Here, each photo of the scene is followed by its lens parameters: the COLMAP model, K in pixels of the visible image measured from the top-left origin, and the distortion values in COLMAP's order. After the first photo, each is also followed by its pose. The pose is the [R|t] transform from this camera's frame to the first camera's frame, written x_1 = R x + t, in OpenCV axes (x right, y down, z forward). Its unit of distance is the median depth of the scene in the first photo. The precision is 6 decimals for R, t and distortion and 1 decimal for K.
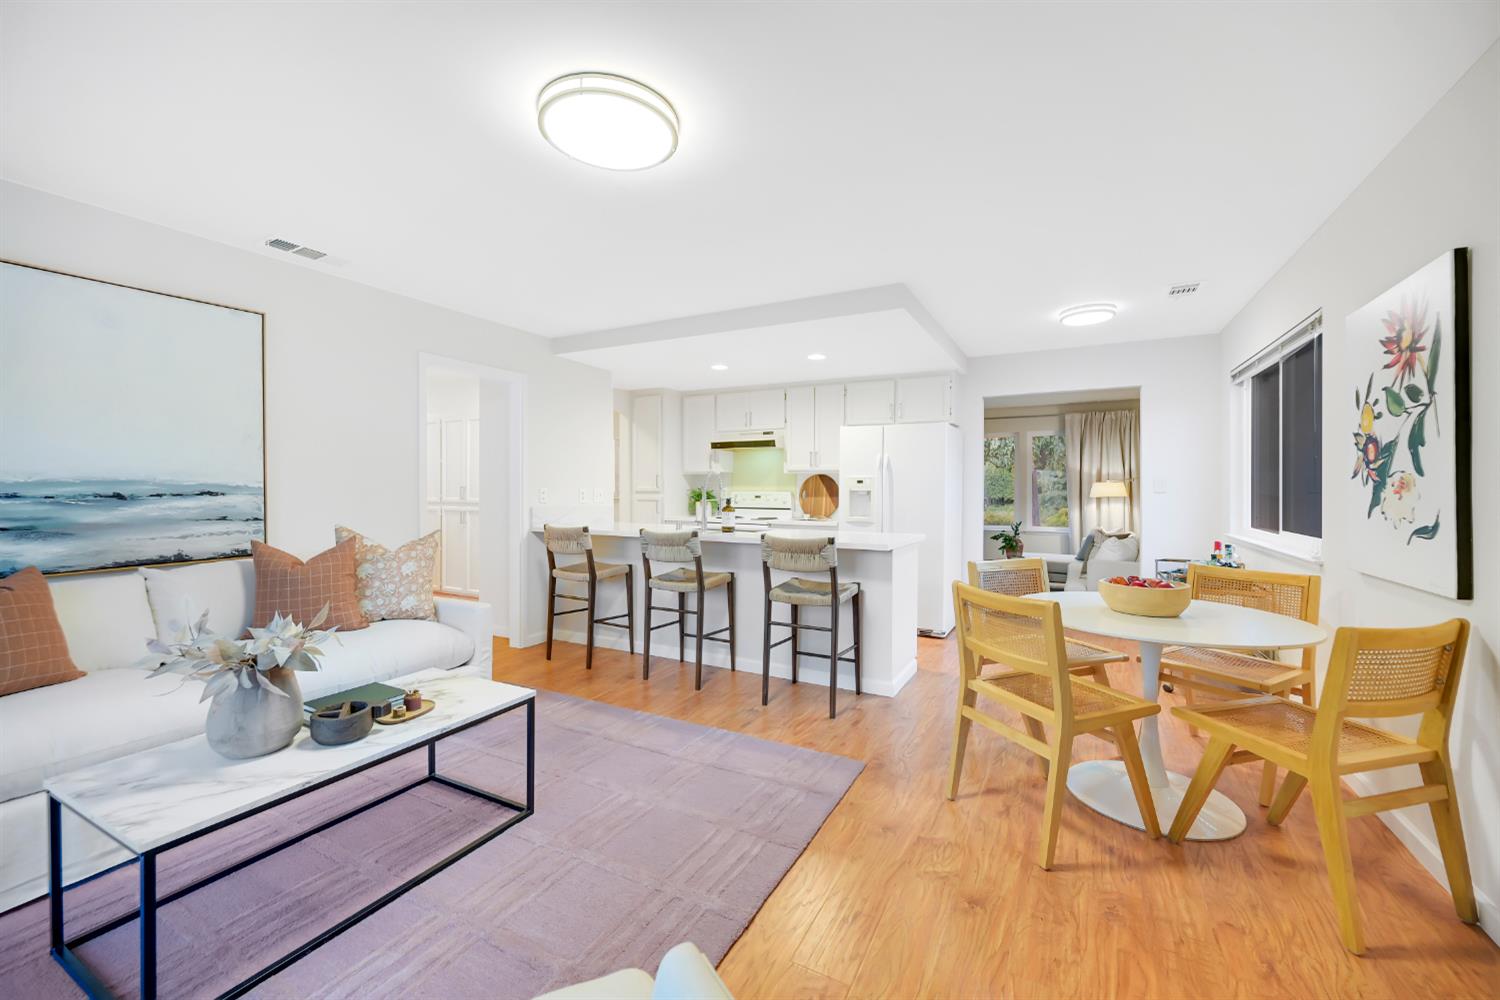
lens RADIAL K [[597.9, 0, 746.4], [0, 597.9, 491.6], [0, 0, 1]] dist [0.014528, 0.000177]
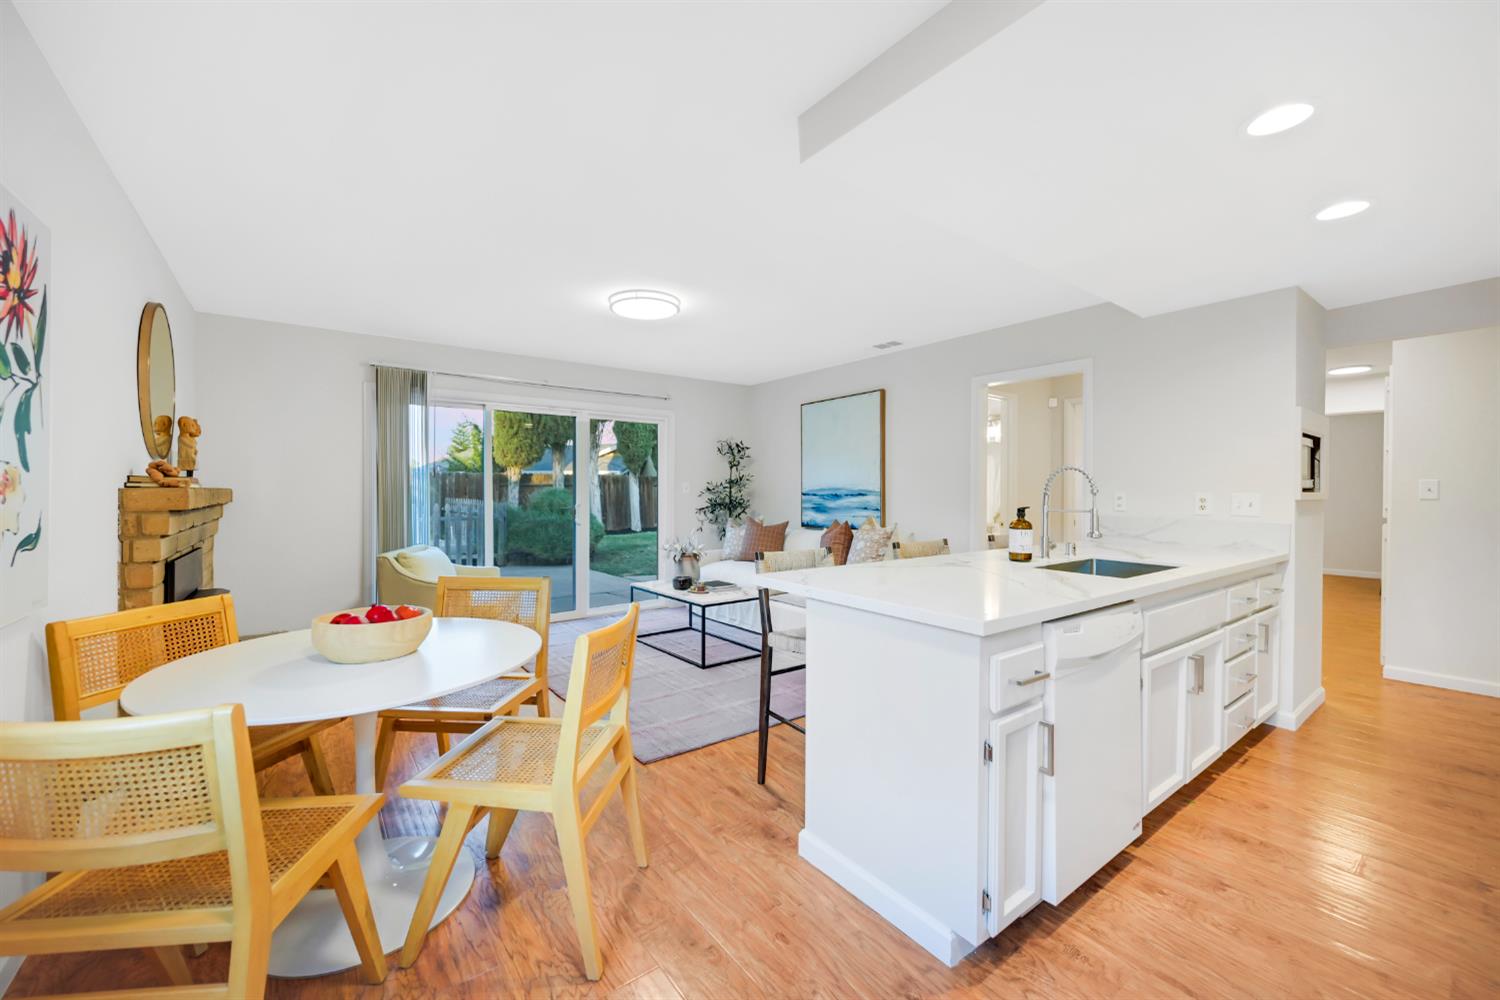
lens RADIAL K [[589.8, 0, 749.5], [0, 589.8, 498.3], [0, 0, 1]] dist [-0.000387, -0.000109]
pose [[-0.402884, 0.008260, -0.915214, 1.040047], [-0.009489, 0.999868, 0.013201, -0.006819], [0.915202, 0.014003, -0.402752, 1.570010]]
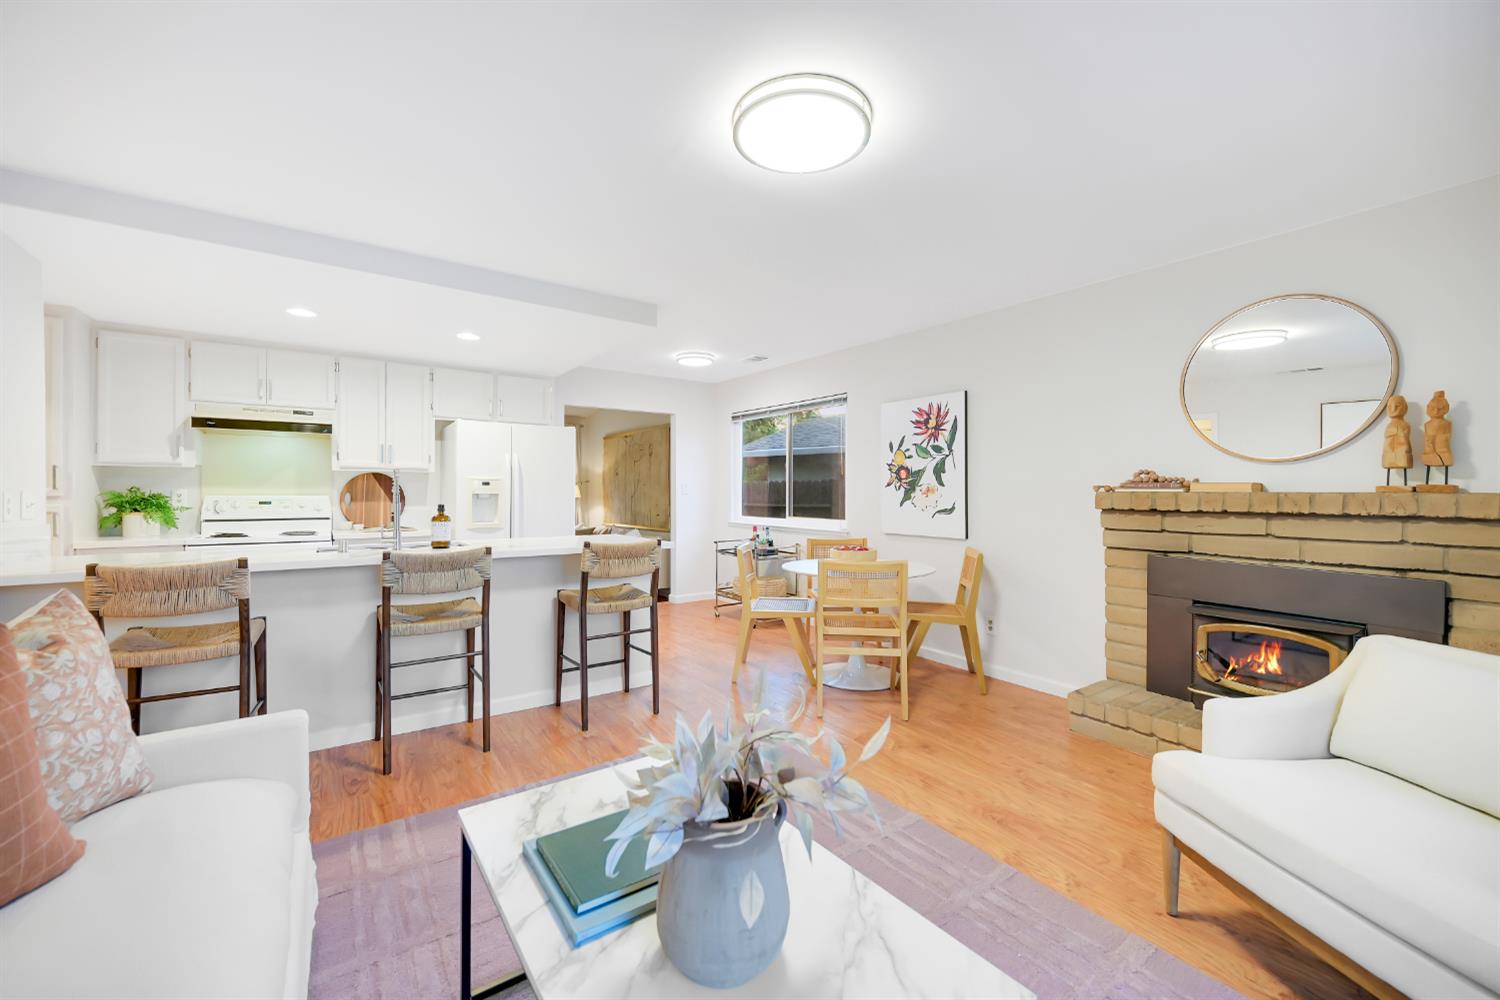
lens RADIAL K [[600.7, 0, 750.1], [0, 600.7, 493.8], [0, 0, 1]] dist [0.001231, 0.000099]
pose [[0.438910, -0.004176, 0.898521, -0.869984], [0.002769, 0.999991, 0.003295, -0.005542], [-0.898527, 0.001042, 0.438918, 0.485623]]
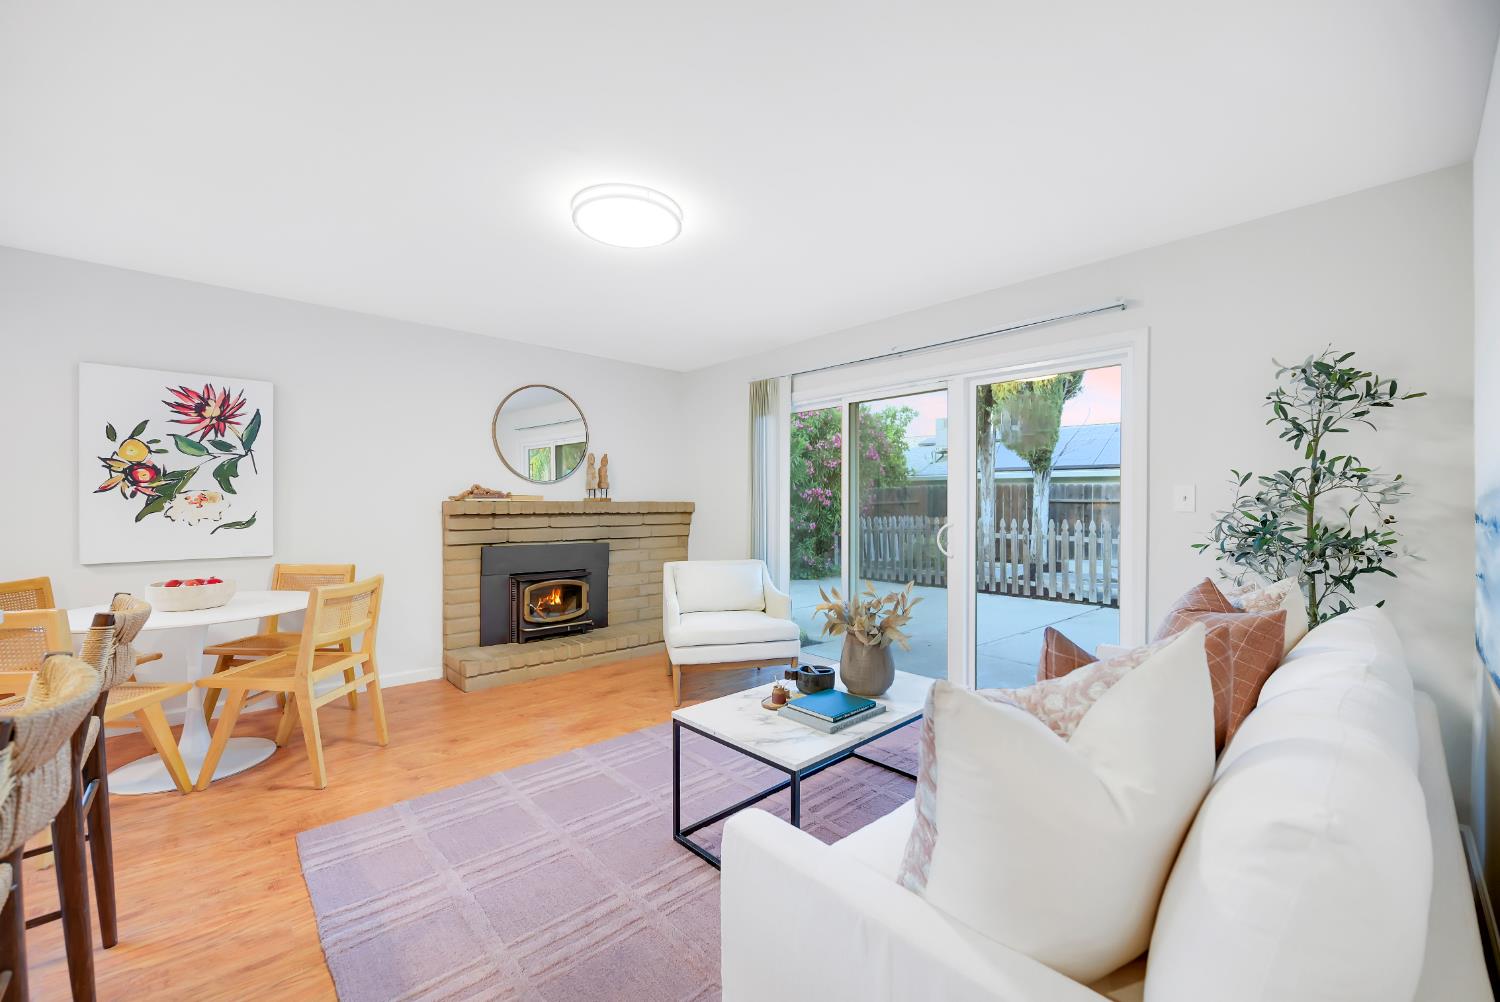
lens RADIAL K [[595.5, 0, 751.7], [0, 595.5, 501.5], [0, 0, 1]] dist [0.000414, -0.000072]
pose [[-0.949804, -0.003145, 0.312830, -0.653405], [-0.002498, 0.999994, 0.002467, -0.007760], [-0.312836, 0.001561, -0.949806, 1.597243]]
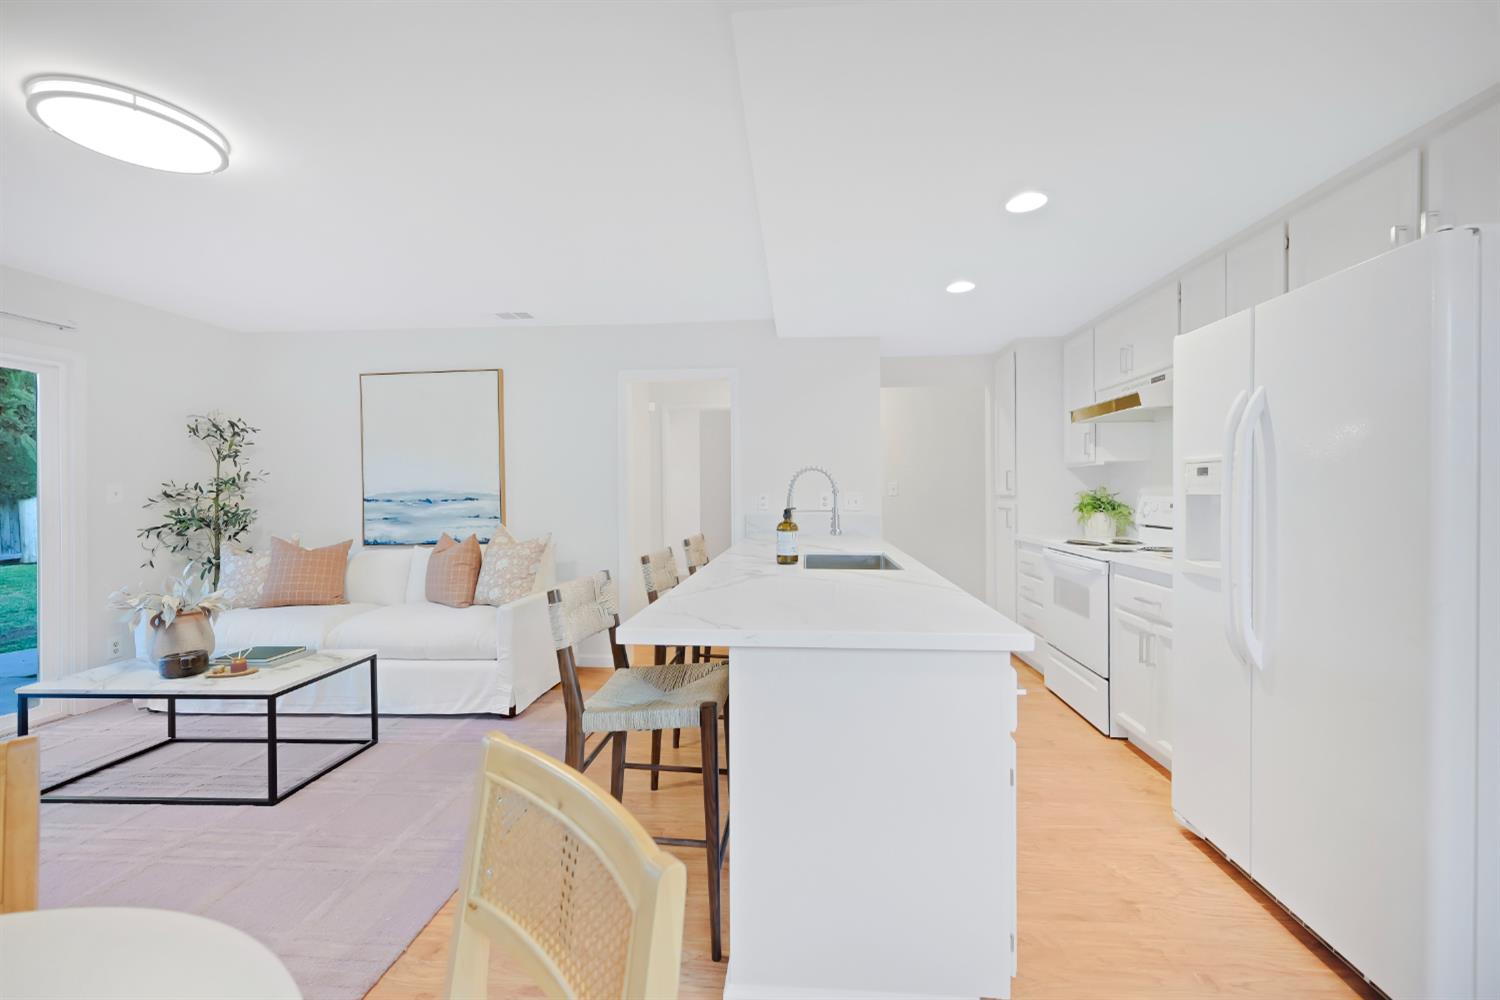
lens RADIAL K [[590.0, 0, 759.4], [0, 590.0, 493.6], [0, 0, 1]] dist [-0.001096, 0.000137]
pose [[0.425100, -0.004291, -0.905136, 0.802490], [0.003792, 0.999988, -0.002960, -0.004261], [0.905138, -0.002174, 0.425111, 1.134398]]
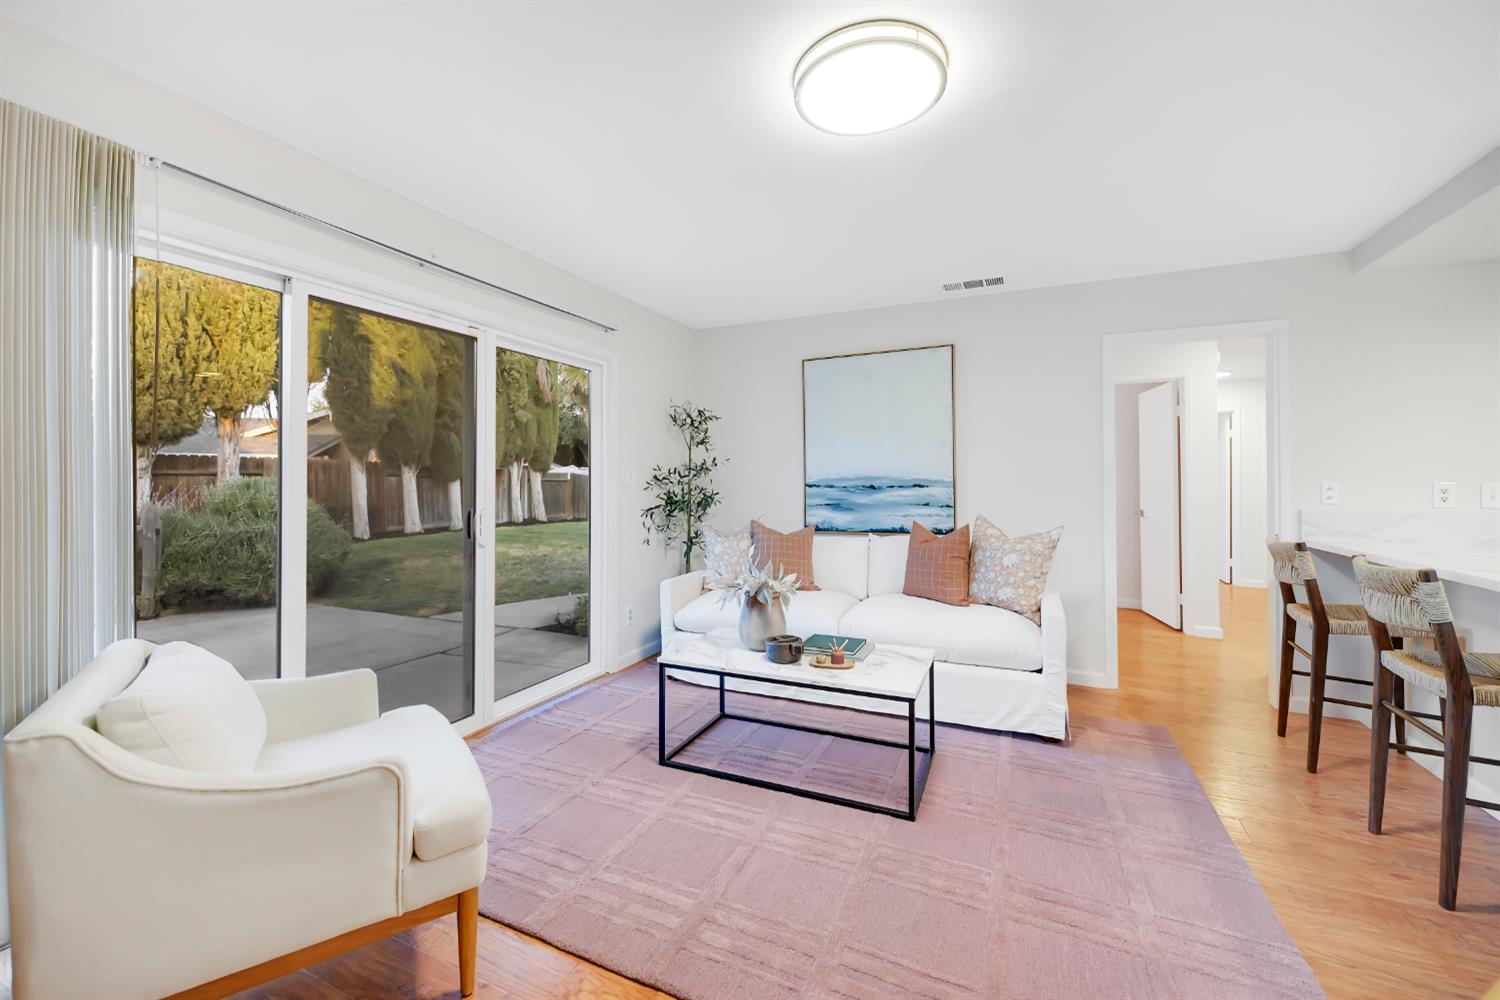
lens RADIAL K [[591.1, 0, 749.2], [0, 591.1, 482.0], [0, 0, 1]] dist [-0.001919, -0.000350]
pose [[0.075634, -0.001421, -0.997135, 0.477680], [-0.007043, 0.999973, -0.001959, -0.000304], [0.997111, 0.007171, 0.075622, 0.563252]]
